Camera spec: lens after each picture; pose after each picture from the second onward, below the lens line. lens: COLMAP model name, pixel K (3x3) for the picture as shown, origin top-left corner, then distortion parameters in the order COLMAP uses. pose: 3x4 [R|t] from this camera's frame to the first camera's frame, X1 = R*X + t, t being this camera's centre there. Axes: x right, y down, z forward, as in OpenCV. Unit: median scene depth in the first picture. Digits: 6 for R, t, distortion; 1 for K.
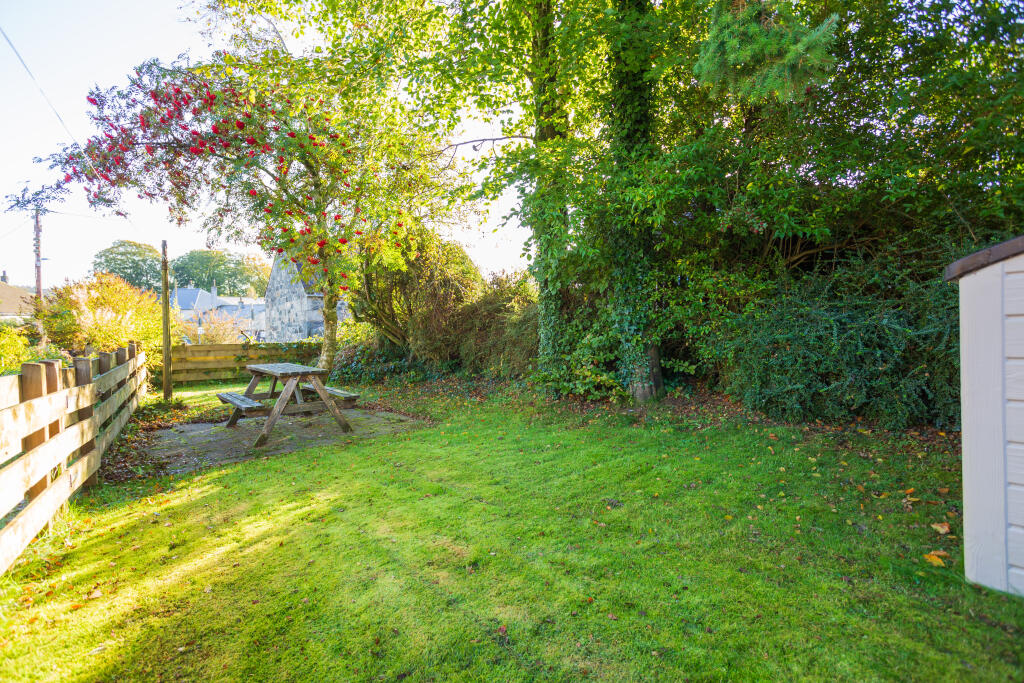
lens RADIAL K [[513.9, 0, 511.8], [0, 513.9, 323.2], [0, 0, 1]] dist [-0.056346, 0.038396]
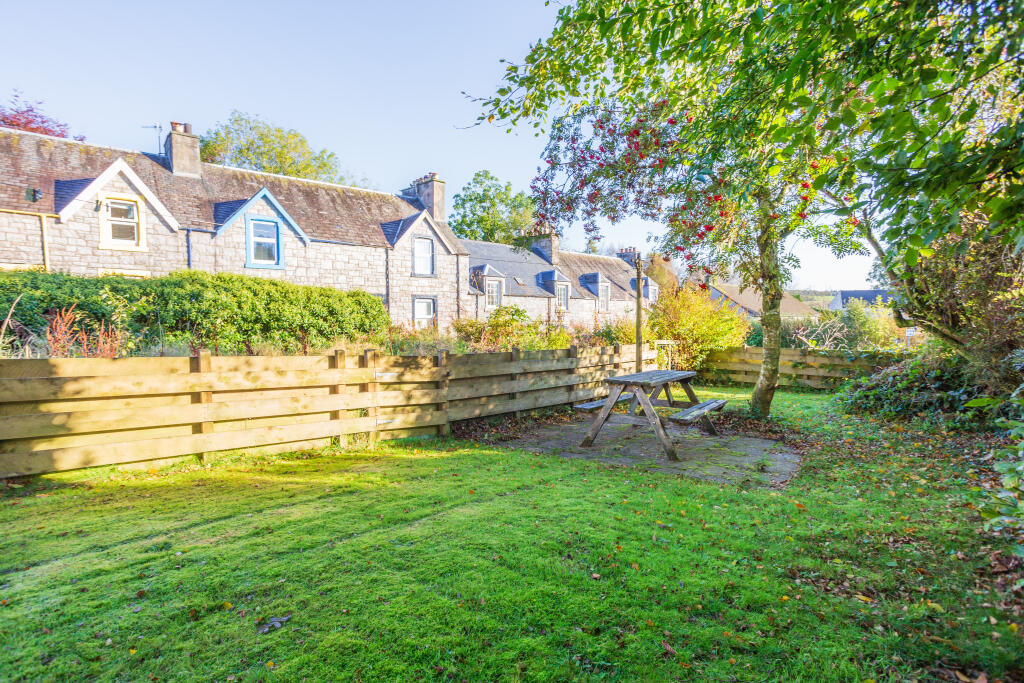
lens RADIAL K [[513.9, 0, 511.8], [0, 513.9, 323.2], [0, 0, 1]] dist [-0.056346, 0.038396]
pose [[0.161974, 0.007824, -0.986764, 0.278627], [-0.003590, 0.999967, 0.007340, -0.009488], [0.986789, 0.002353, 0.161996, 0.376536]]
